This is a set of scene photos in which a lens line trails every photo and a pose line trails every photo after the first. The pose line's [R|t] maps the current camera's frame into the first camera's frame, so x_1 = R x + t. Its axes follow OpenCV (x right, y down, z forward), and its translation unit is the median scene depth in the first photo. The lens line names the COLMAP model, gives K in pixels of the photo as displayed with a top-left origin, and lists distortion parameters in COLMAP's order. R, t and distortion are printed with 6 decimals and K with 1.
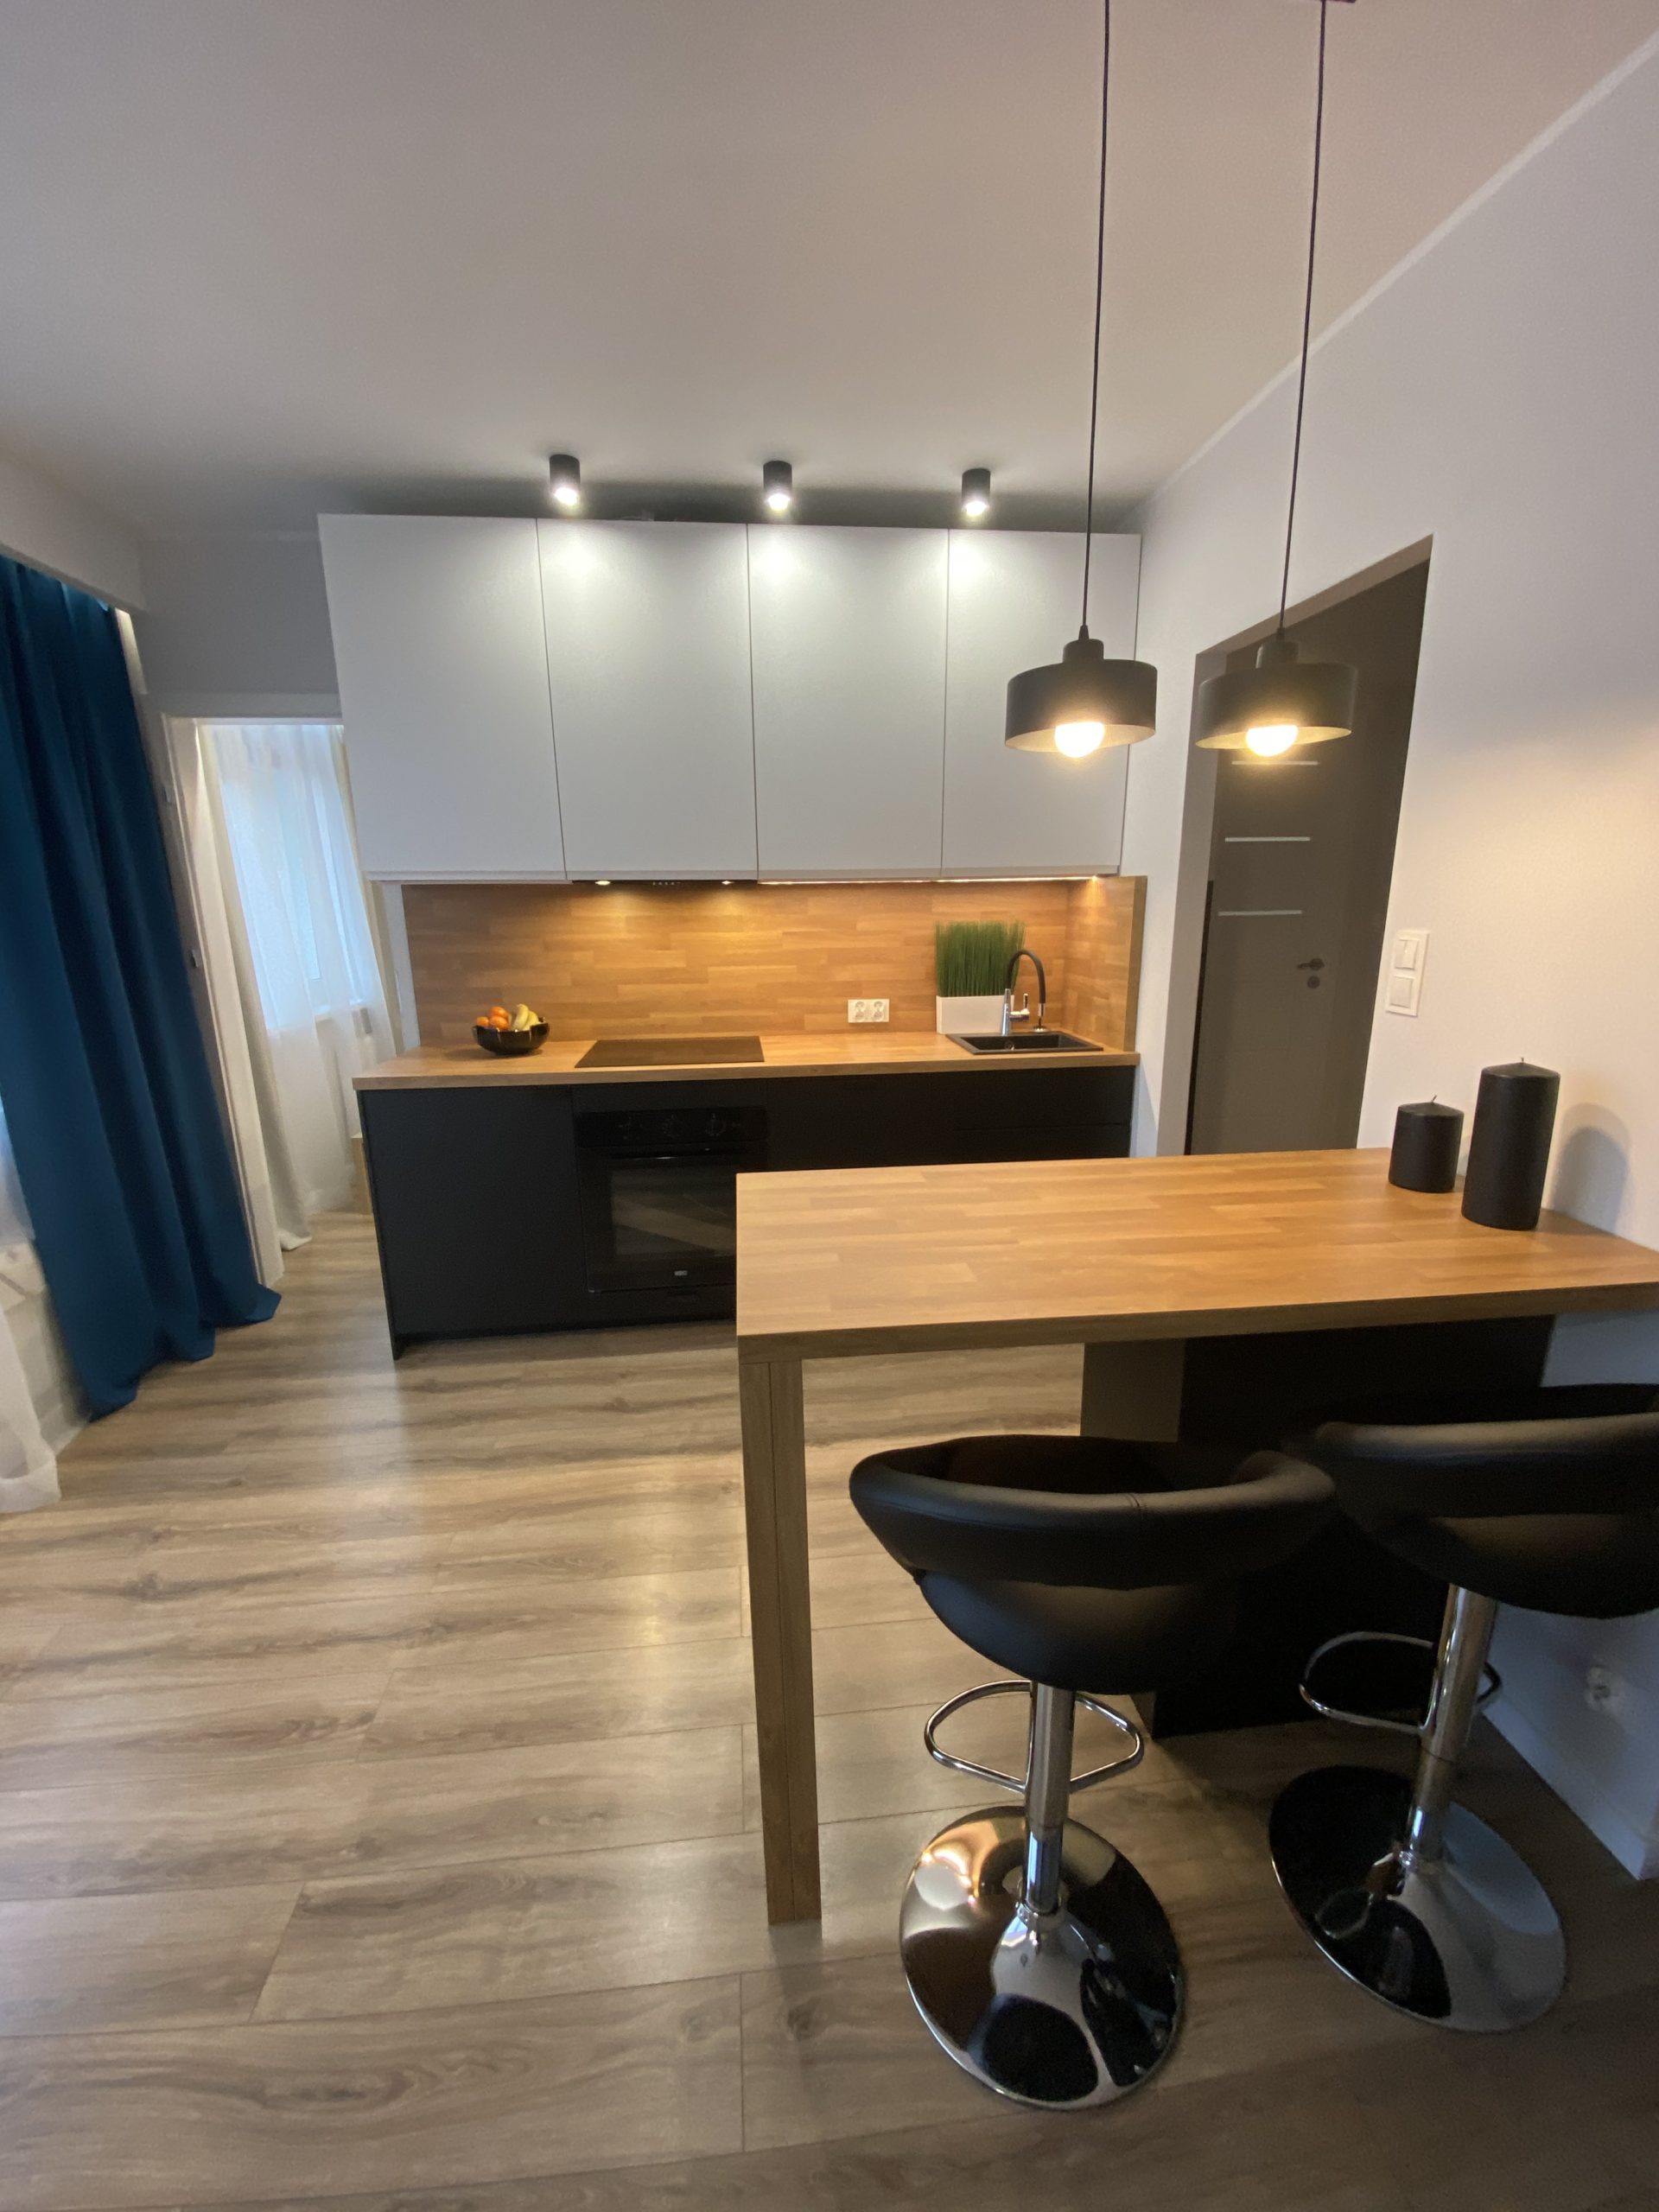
lens RADIAL K [[886.6, 0, 829.5], [0, 886.6, 1106.0], [0, 0, 1]] dist [0.001342, -0.015707]
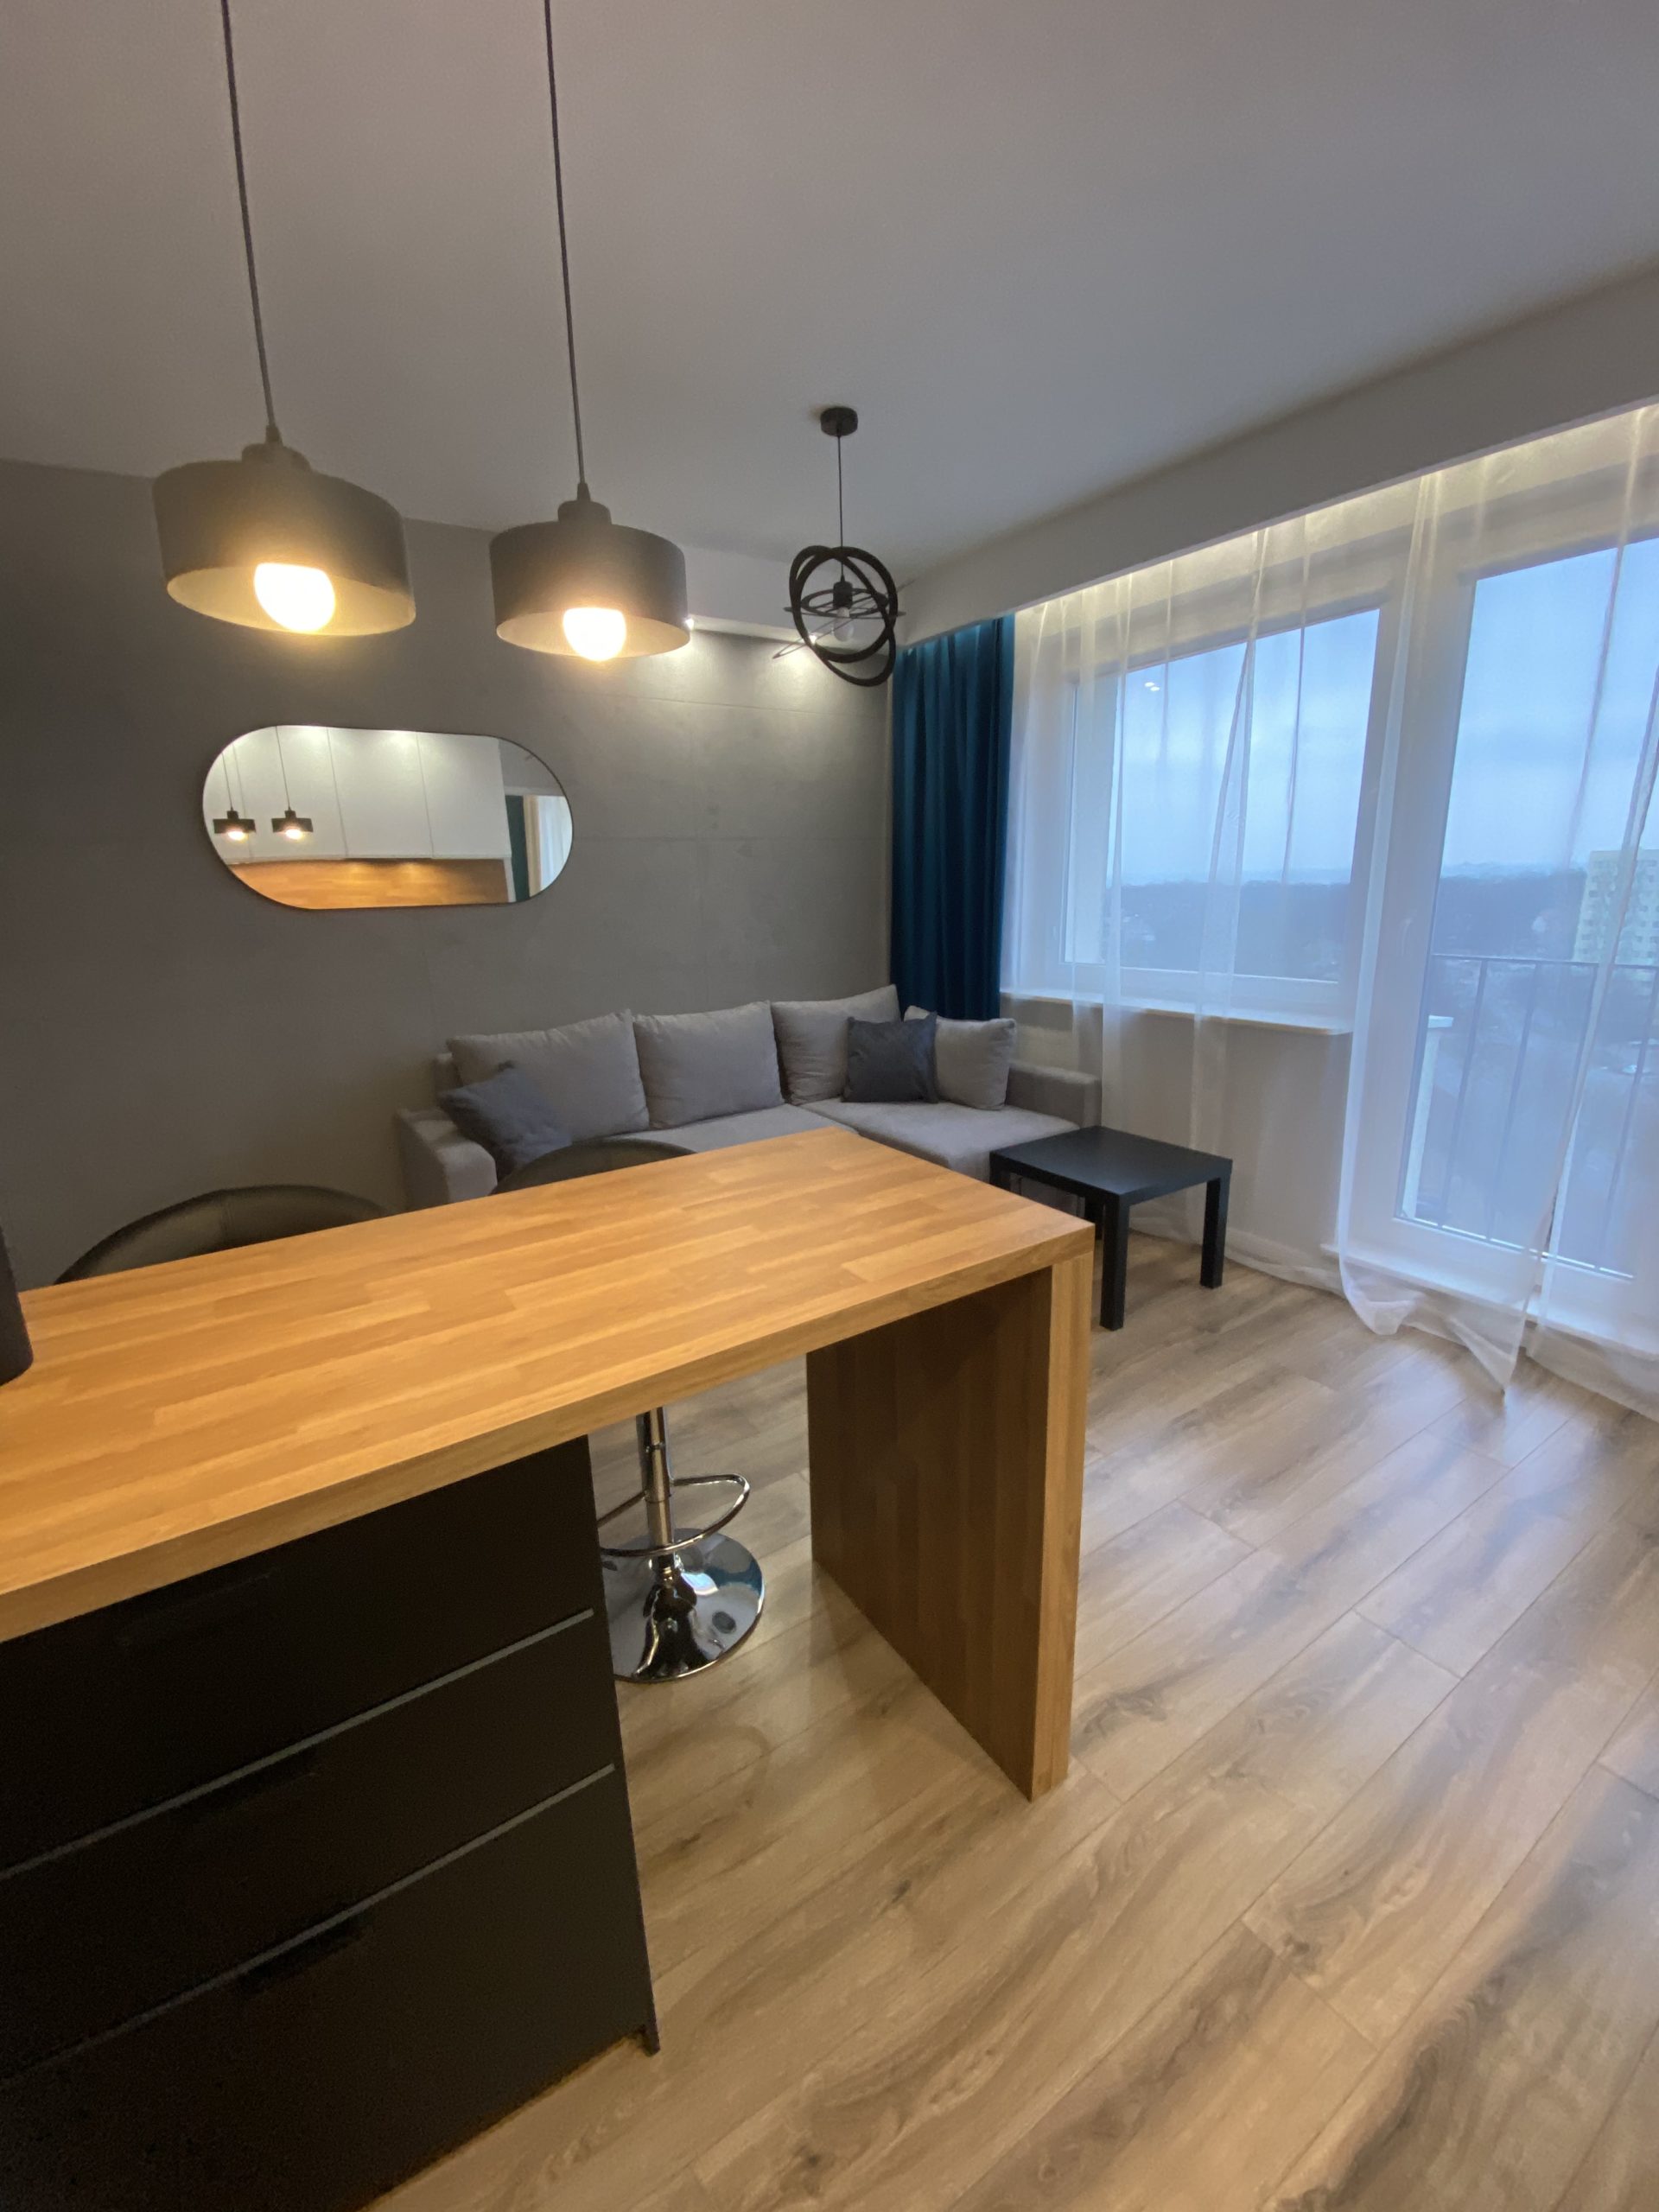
lens RADIAL K [[902.3, 0, 820.1], [0, 902.3, 1105.4], [0, 0, 1]] dist [-0.033459, -0.000048]
pose [[-0.894686, 0.138919, -0.424546, 0.218924], [-0.075489, 0.889722, 0.450218, -0.182756], [0.440271, 0.434852, -0.785535, 0.815767]]
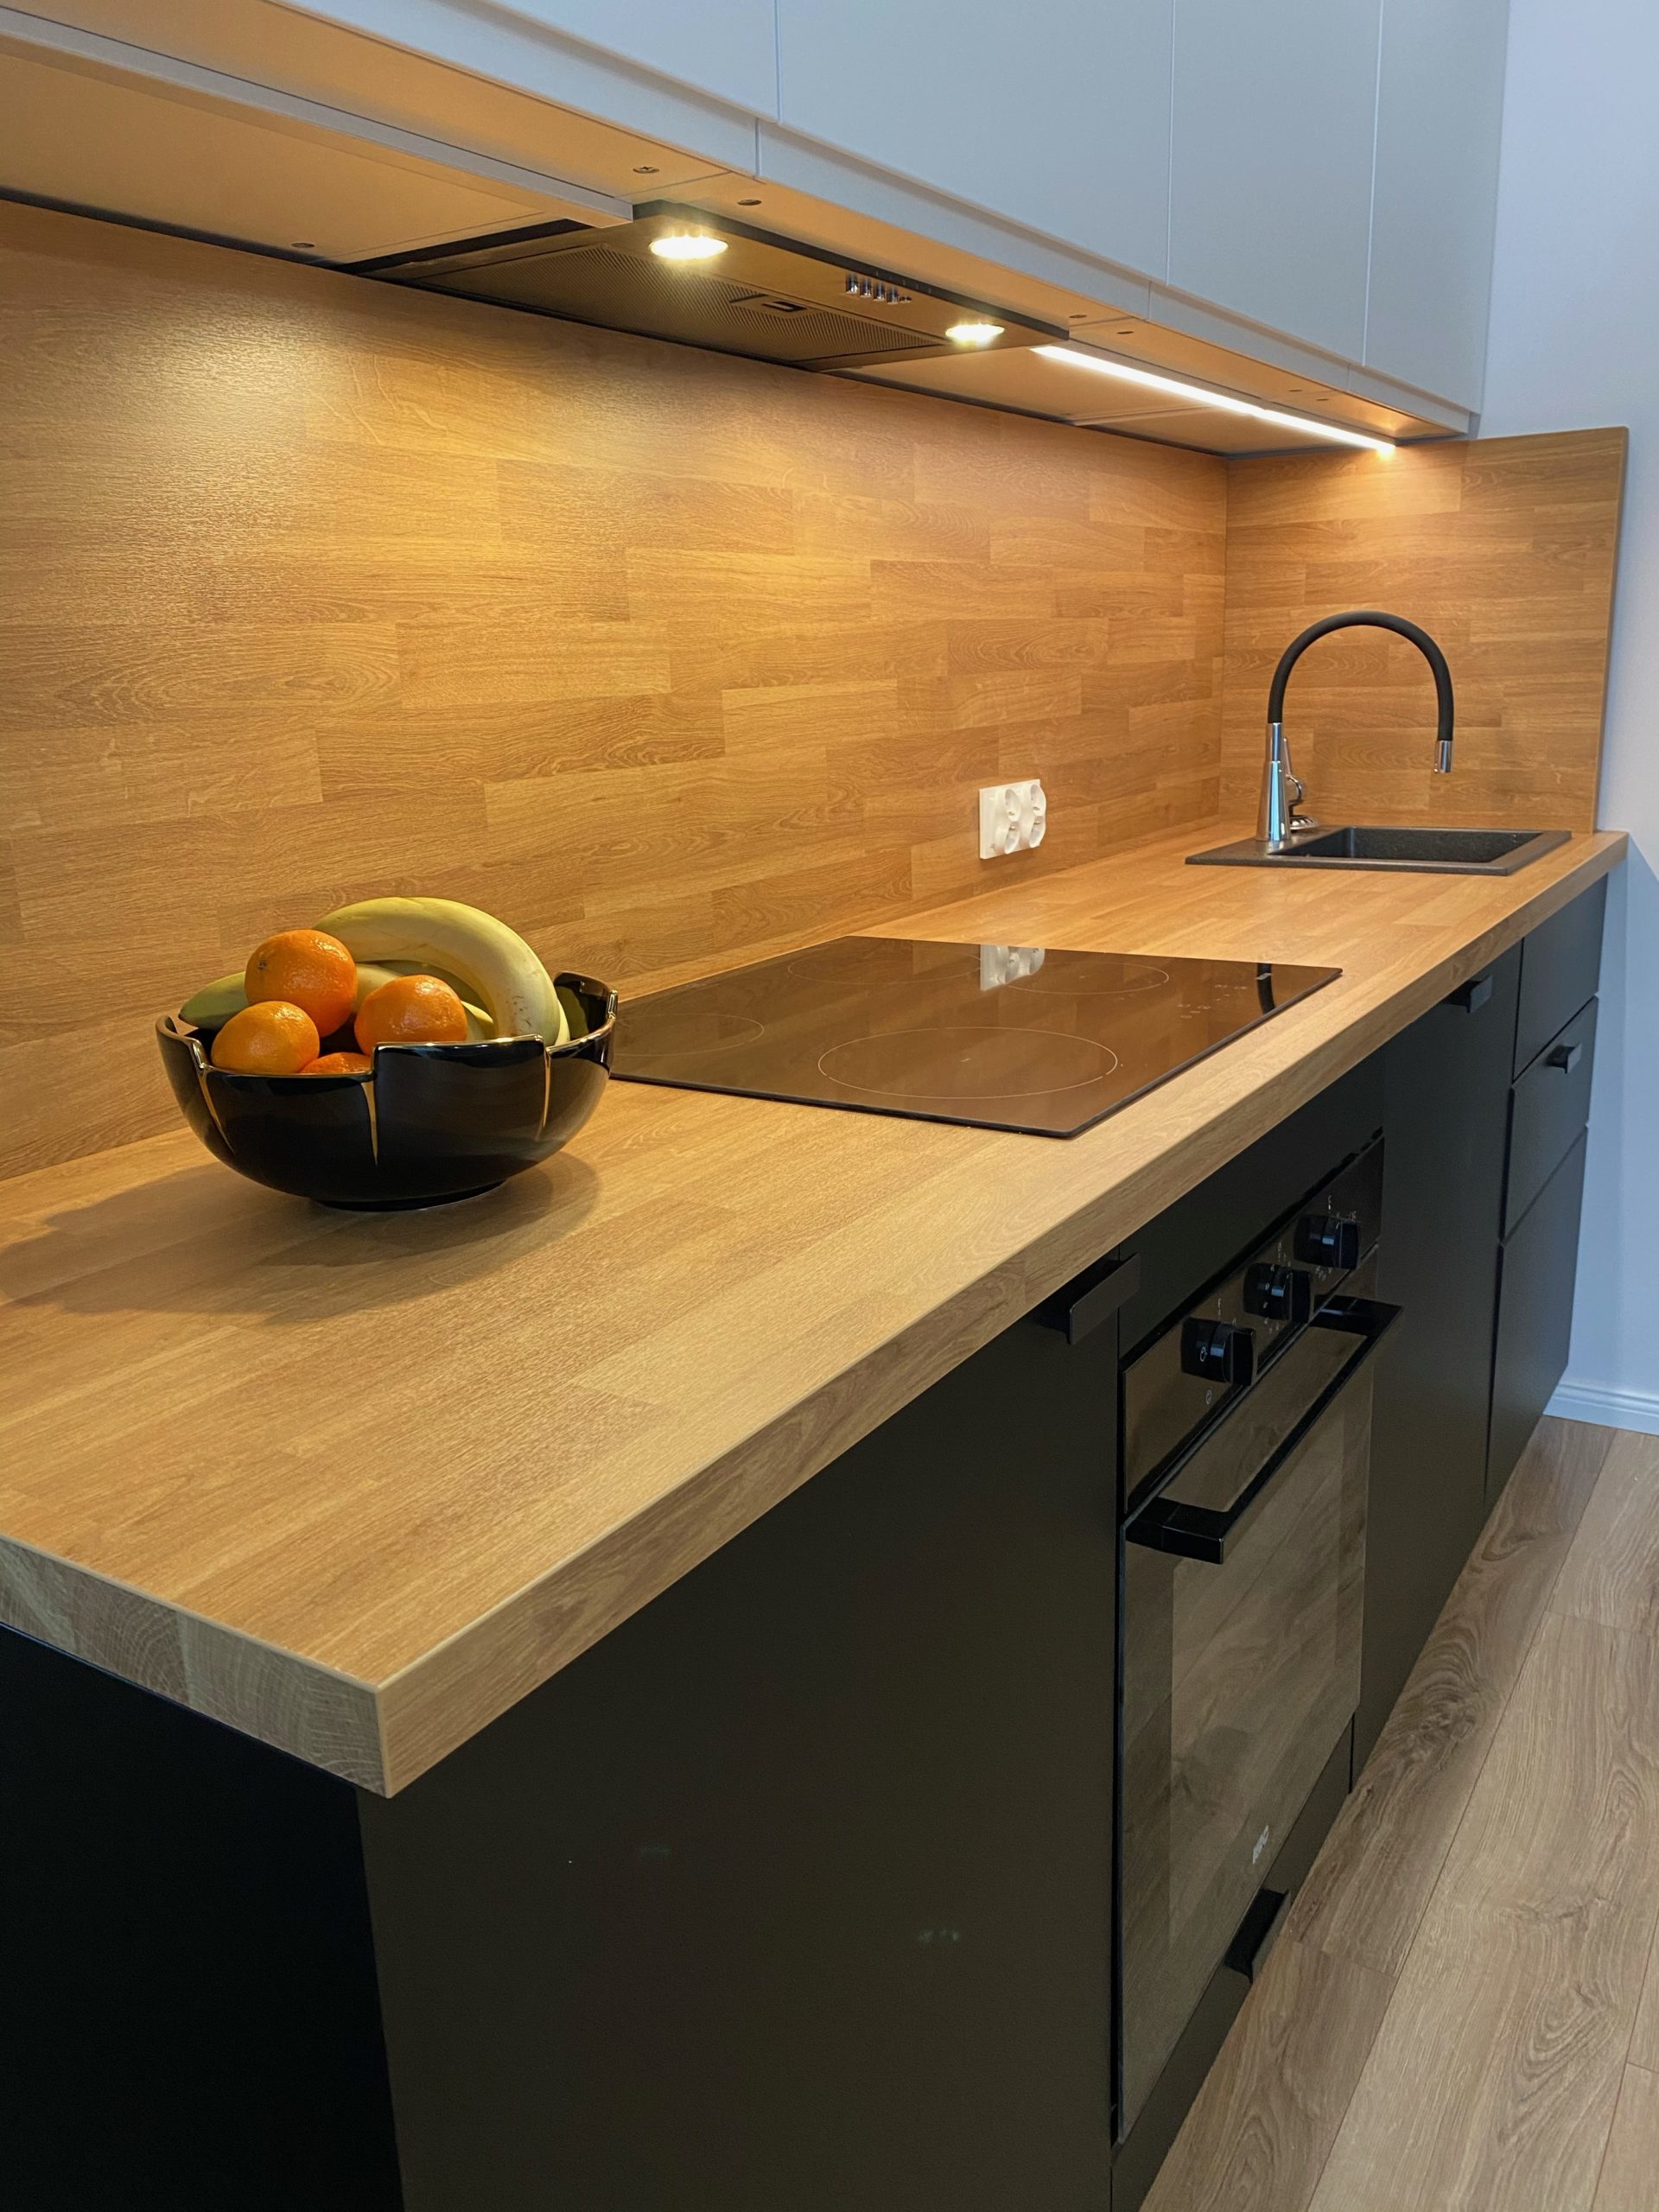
lens RADIAL K [[1752.4, 0, 829.5], [0, 1752.4, 1106.0], [0, 0, 1]] dist [-0.000206, -0.000657]
pose [[0.621347, -0.207259, 0.755626, -0.584220], [0.202394, 0.974107, 0.100758, -0.095416], [-0.756944, 0.090329, 0.647207, 0.740456]]
